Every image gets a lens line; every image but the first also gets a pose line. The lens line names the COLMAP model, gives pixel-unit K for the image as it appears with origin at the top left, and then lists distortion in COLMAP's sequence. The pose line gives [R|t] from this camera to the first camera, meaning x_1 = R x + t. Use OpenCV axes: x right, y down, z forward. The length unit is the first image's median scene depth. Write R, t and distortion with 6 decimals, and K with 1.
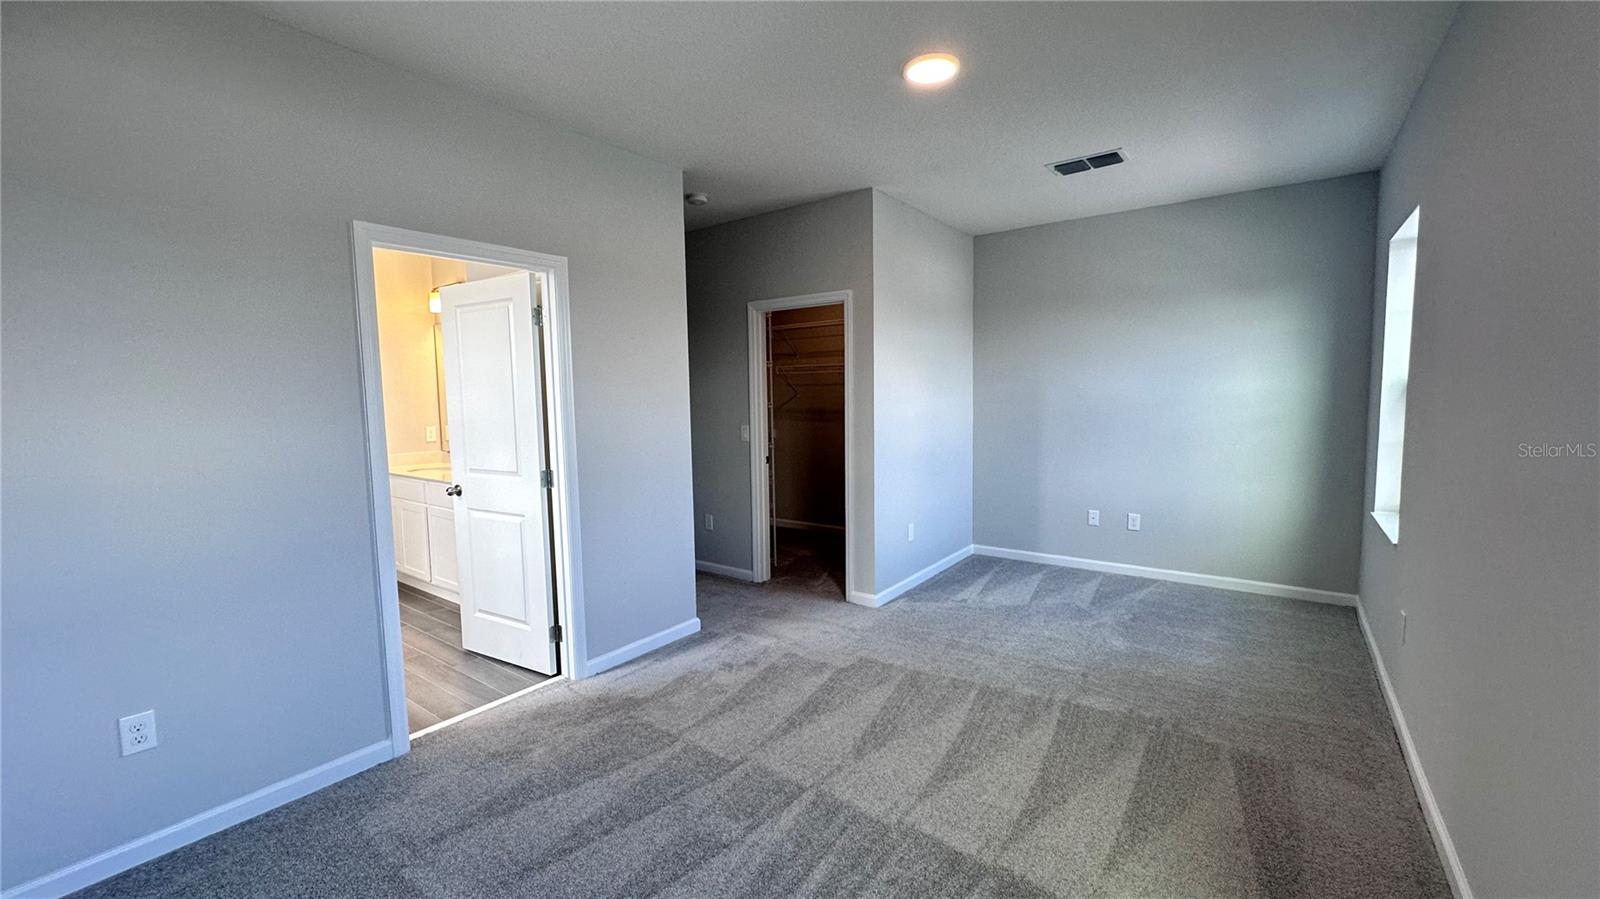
lens RADIAL K [[640.5, 0, 800.0], [0, 640.5, 449.5], [0, 0, 1]] dist [-0.000910, 0.000164]
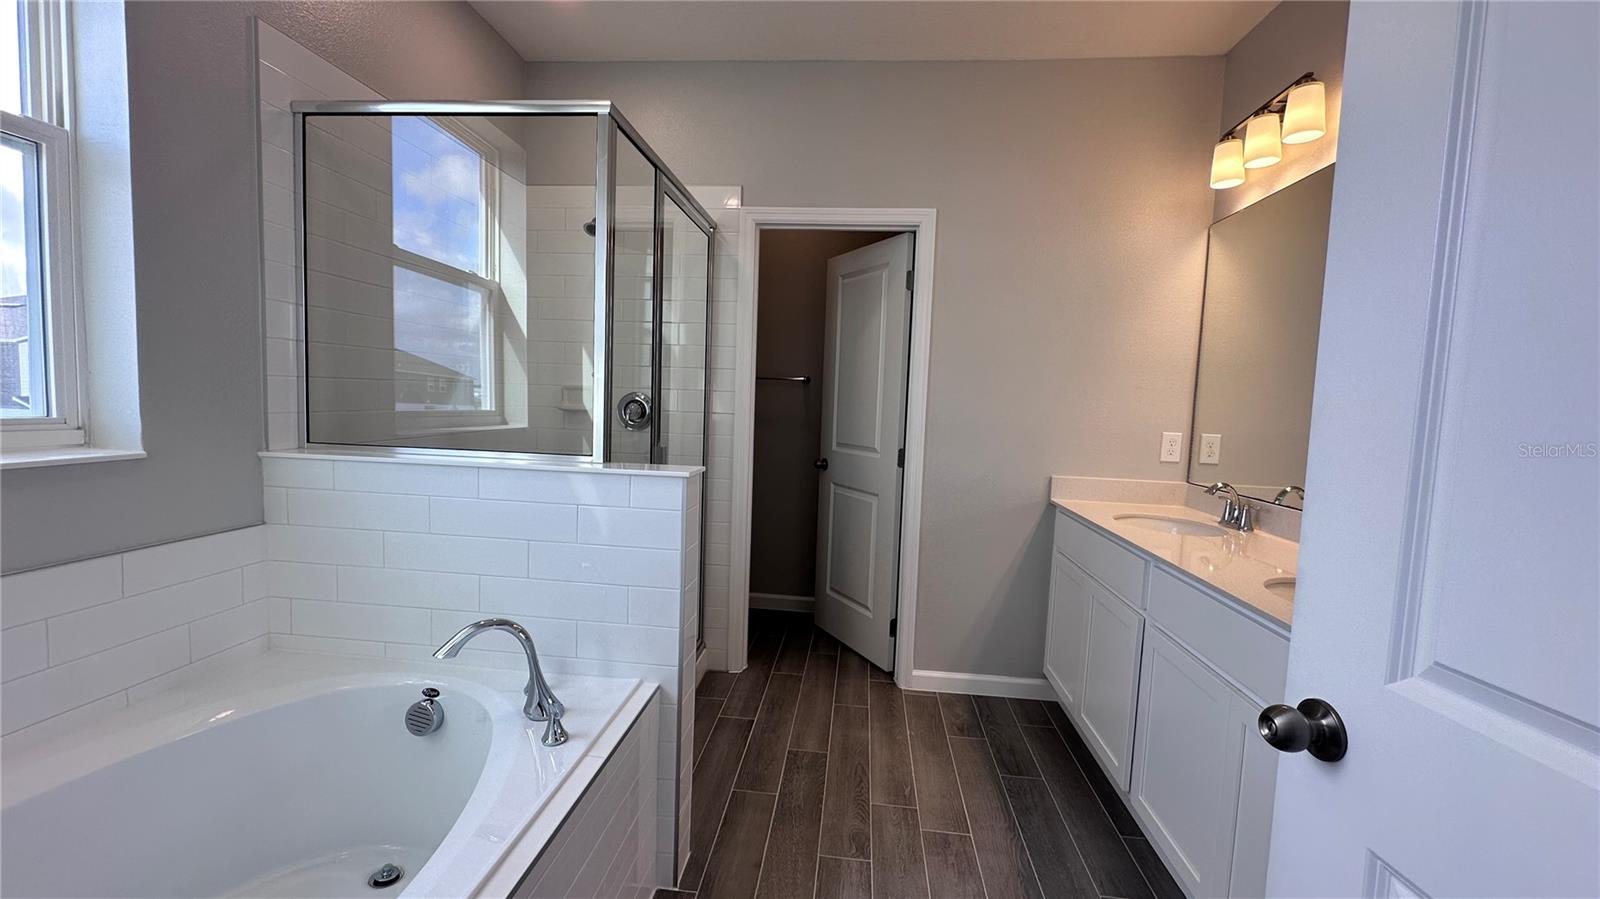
lens RADIAL K [[640.5, 0, 800.0], [0, 640.5, 449.5], [0, 0, 1]] dist [-0.000910, 0.000164]
pose [[0.518460, 0.102650, -0.848918, -0.381797], [-0.120571, 0.991626, 0.046269, -0.013825], [0.846559, 0.078367, 0.526495, 0.620840]]
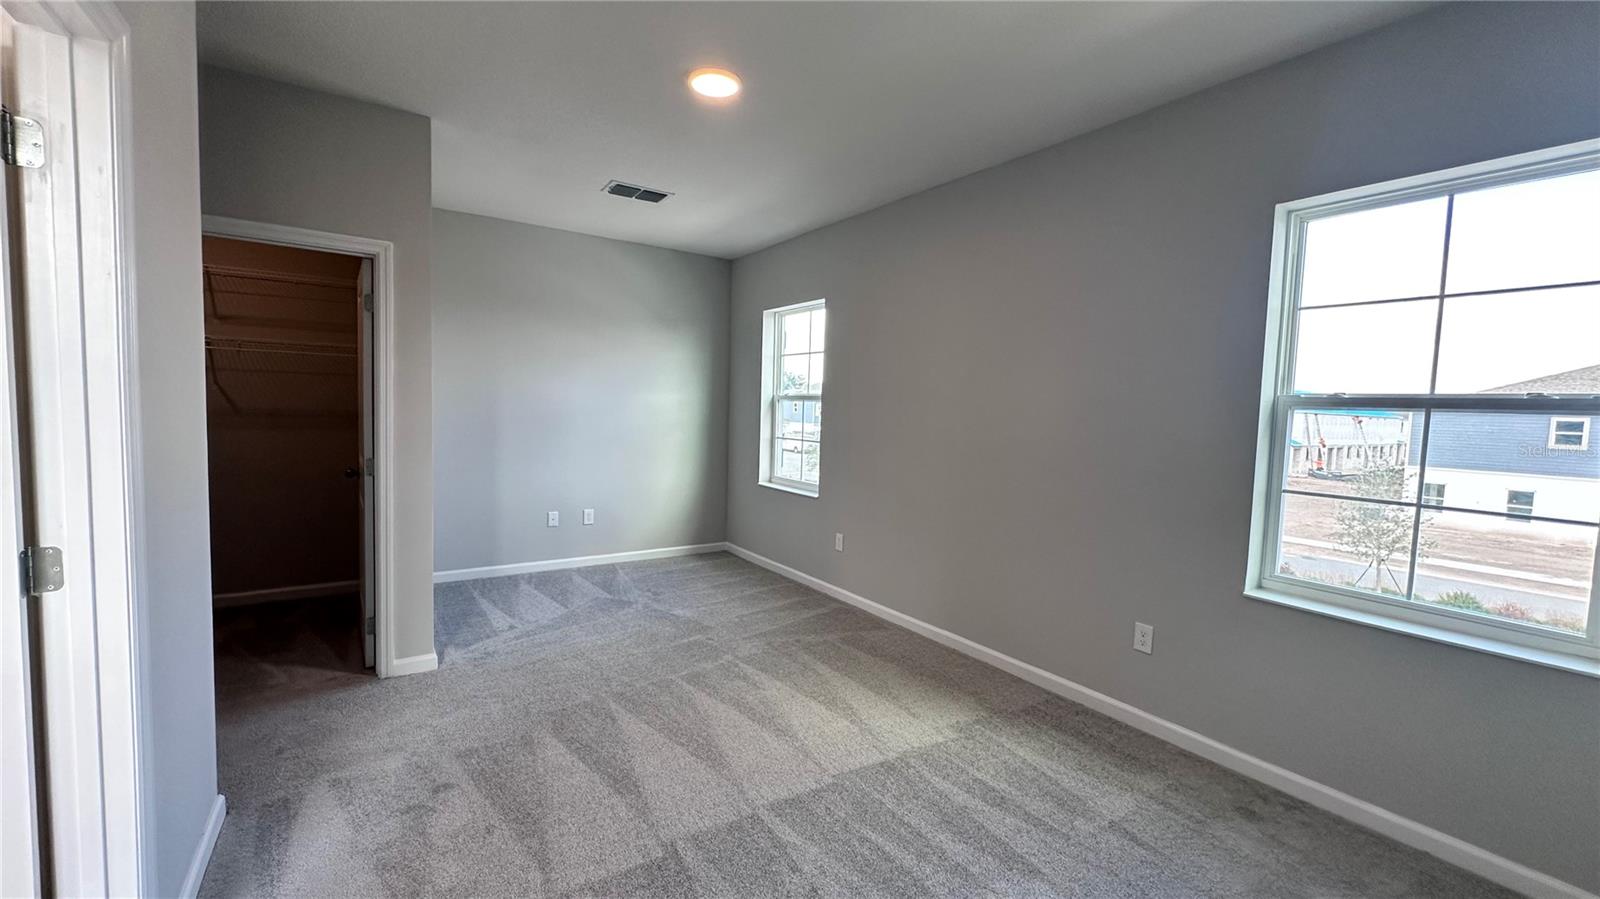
lens RADIAL K [[640.5, 0, 800.0], [0, 640.5, 449.5], [0, 0, 1]] dist [-0.000910, 0.000164]
pose [[0.324086, -0.035338, 0.945367, -0.455430], [0.046917, 0.998673, 0.021246, -0.010137], [-0.944863, 0.037468, 0.325314, 0.334842]]
